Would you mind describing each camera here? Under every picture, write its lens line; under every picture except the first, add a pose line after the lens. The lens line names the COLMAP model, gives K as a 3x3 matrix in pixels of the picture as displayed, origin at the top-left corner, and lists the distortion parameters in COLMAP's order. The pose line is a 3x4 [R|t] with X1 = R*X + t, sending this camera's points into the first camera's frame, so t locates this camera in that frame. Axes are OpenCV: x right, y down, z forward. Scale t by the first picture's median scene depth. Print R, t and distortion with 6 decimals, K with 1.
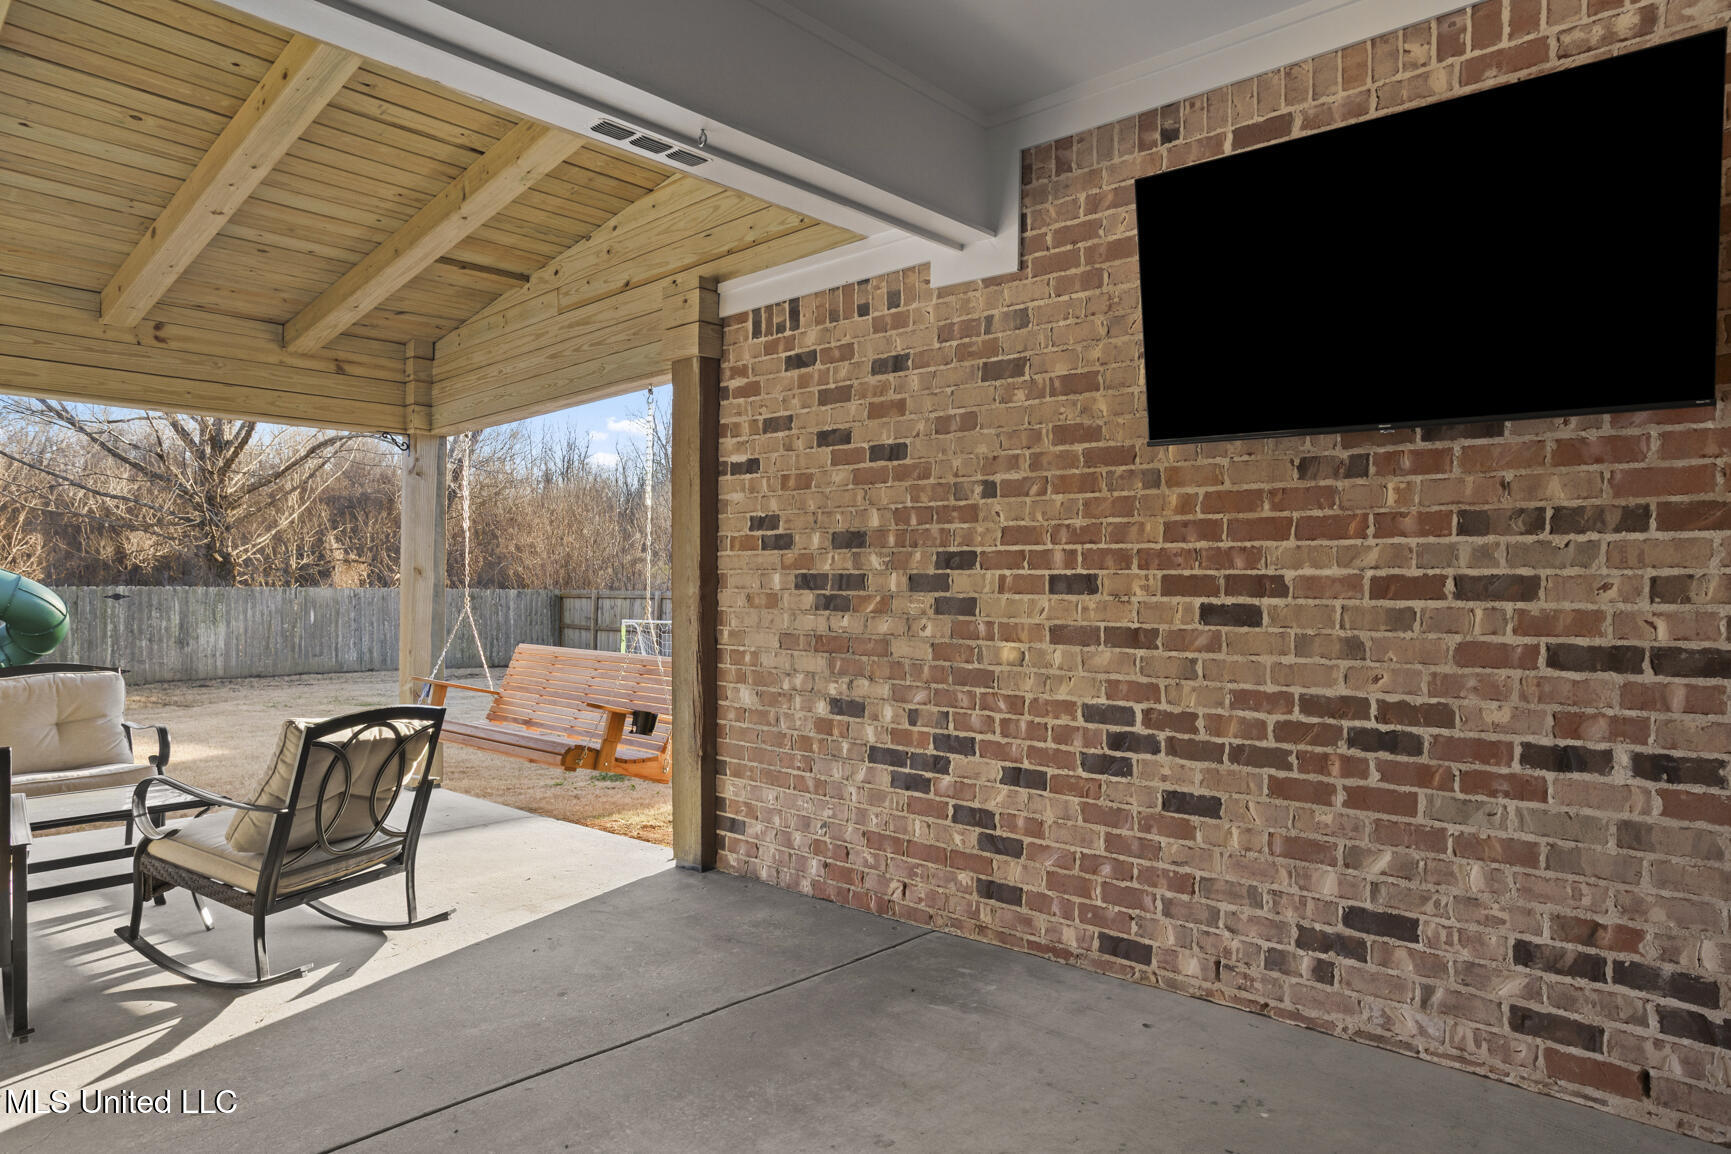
lens RADIAL K [[1075.0, 0, 866.0], [0, 1075.0, 590.8], [0, 0, 1]] dist [-0.007928, 0.009519]
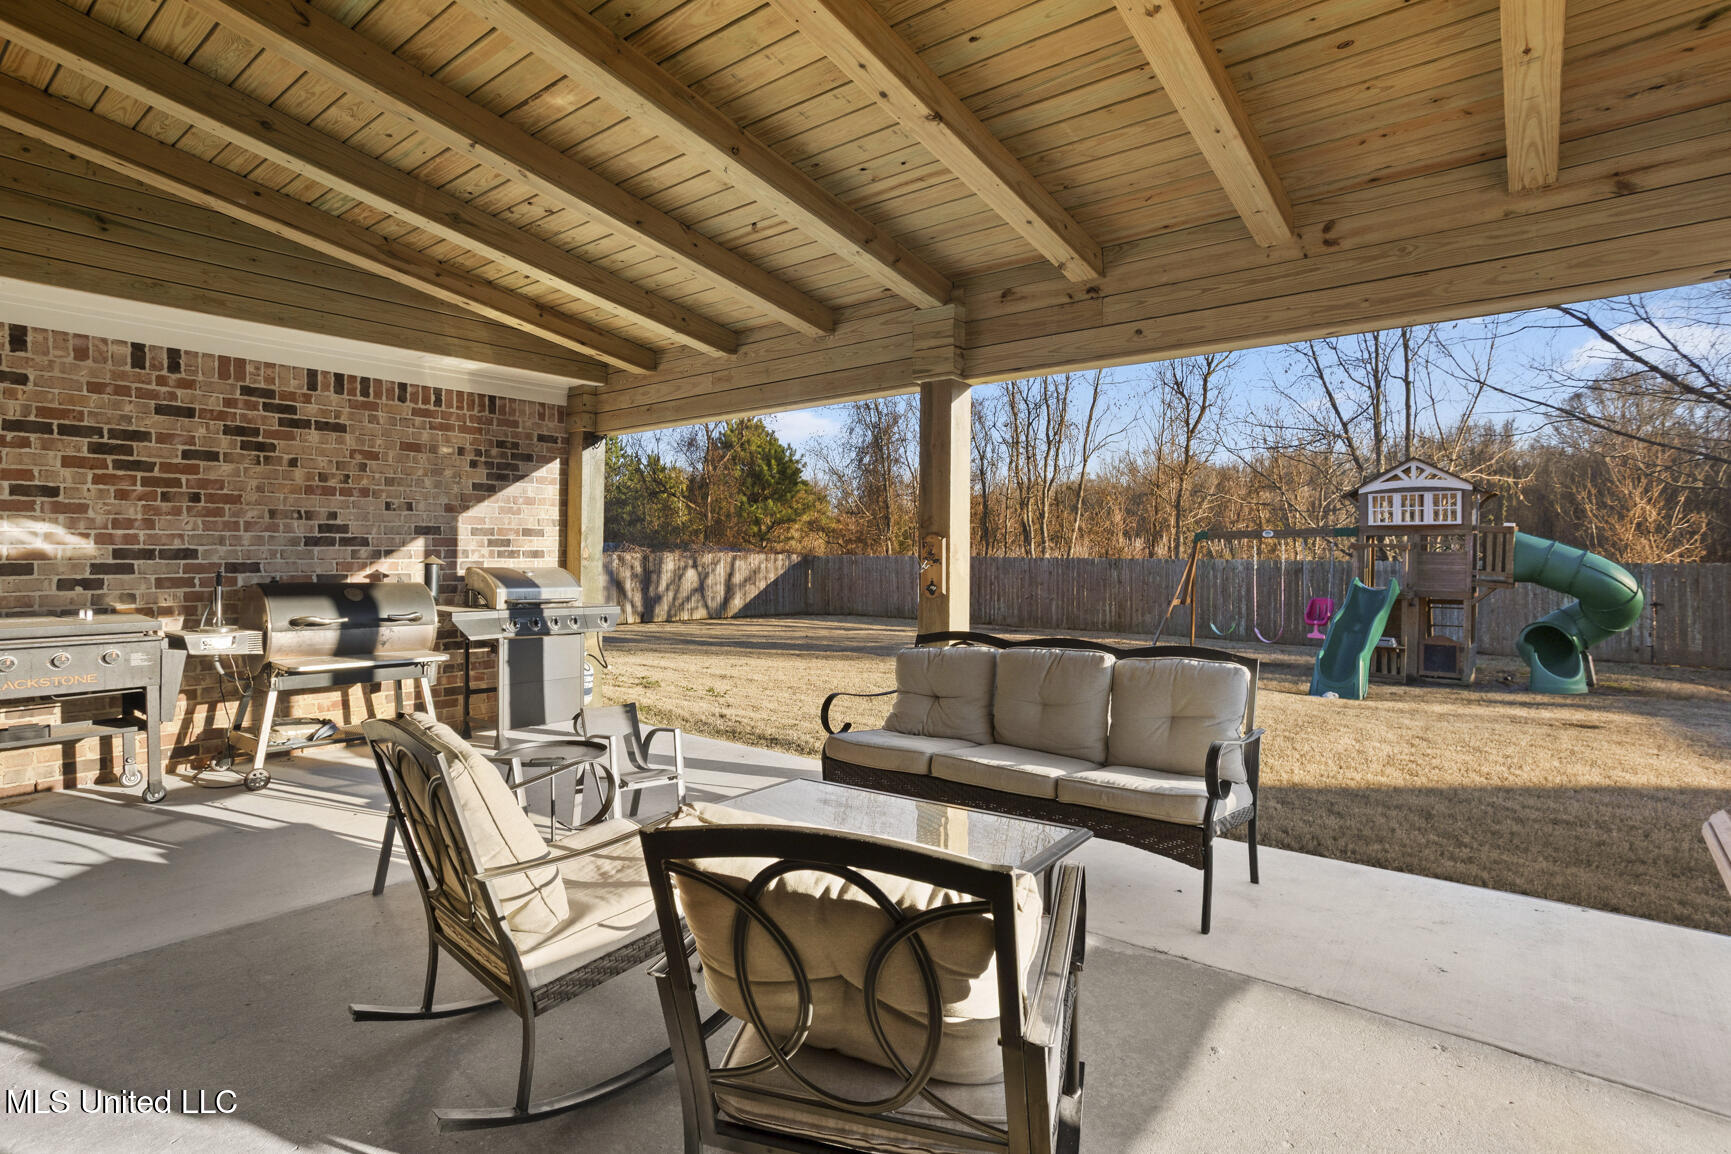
lens RADIAL K [[856.3, 0, 869.3], [0, 856.3, 548.9], [0, 0, 1]] dist [-0.040980, 0.026268]
pose [[0.070037, -0.016462, -0.997409, -0.118103], [-0.006052, 0.999838, -0.016927, 0.002313], [0.997526, 0.007222, 0.069926, 0.932726]]
